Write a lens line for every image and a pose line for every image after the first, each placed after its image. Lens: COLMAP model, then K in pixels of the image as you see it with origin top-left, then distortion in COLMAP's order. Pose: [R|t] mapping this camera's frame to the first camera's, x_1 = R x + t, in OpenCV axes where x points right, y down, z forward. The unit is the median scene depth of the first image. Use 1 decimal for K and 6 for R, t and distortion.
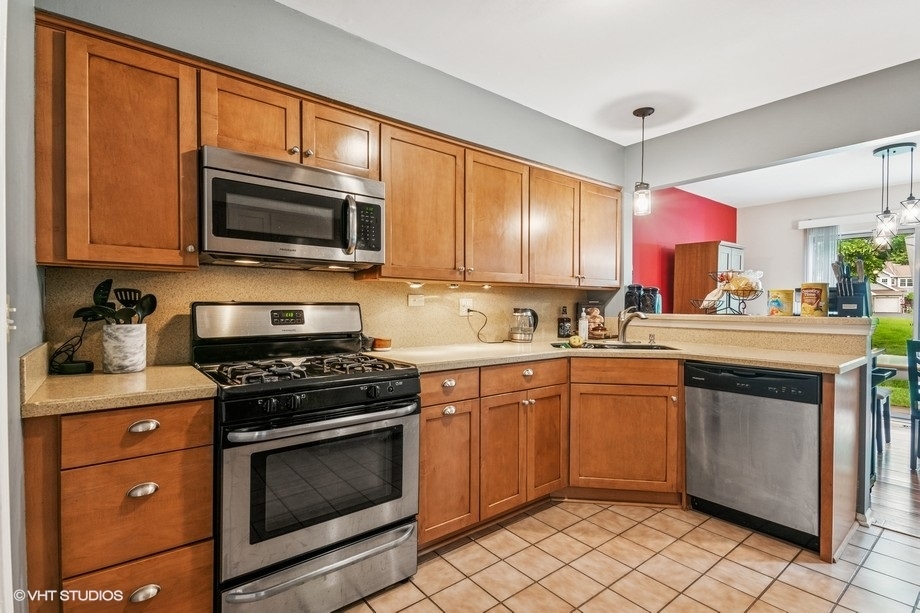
lens RADIAL K [[440.8, 0, 460.0], [0, 440.8, 306.5], [0, 0, 1]] dist [0.000072, 0.000064]
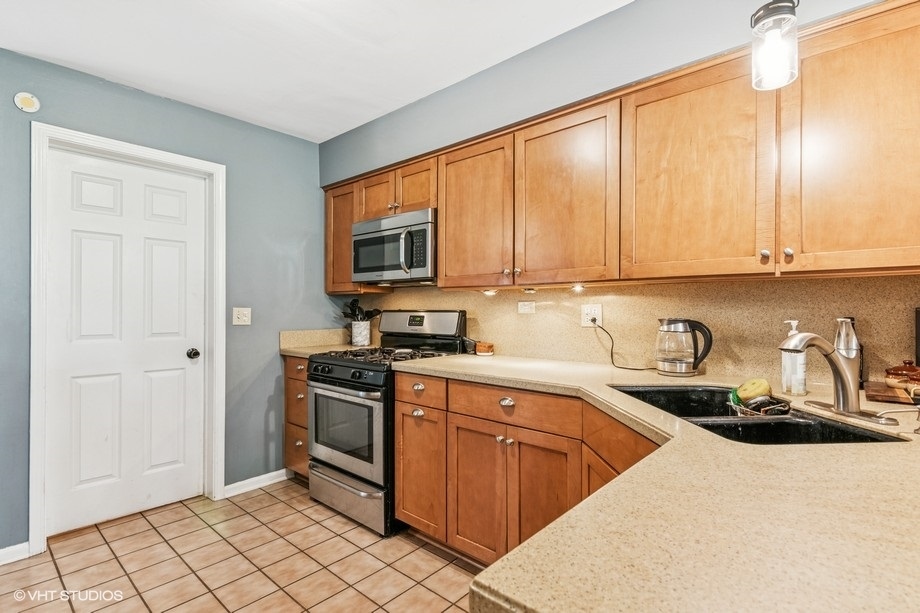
lens RADIAL K [[440.8, 0, 460.0], [0, 440.8, 306.5], [0, 0, 1]] dist [0.000072, 0.000064]
pose [[0.174283, -0.006465, -0.984674, 0.823353], [-0.001691, 0.999975, -0.006864, -0.009244], [0.984694, 0.002862, 0.174268, 0.725388]]
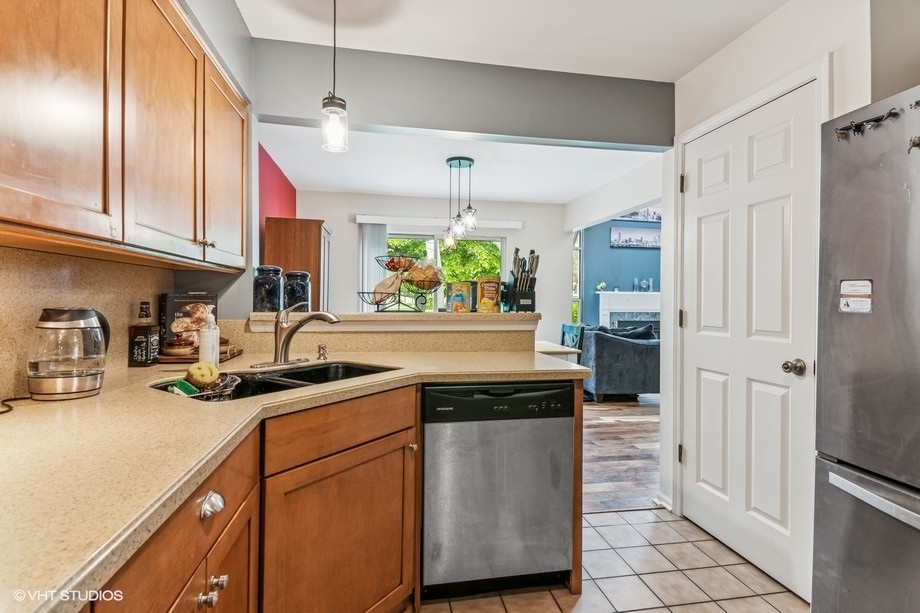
lens RADIAL K [[449.5, 0, 461.2], [0, 449.5, 301.9], [0, 0, 1]] dist [0.013678, -0.000026]
pose [[0.468940, -0.005482, 0.883213, -0.054809], [-0.002956, 0.999965, 0.007776, -0.006508], [-0.883225, -0.006257, 0.468907, 0.625722]]
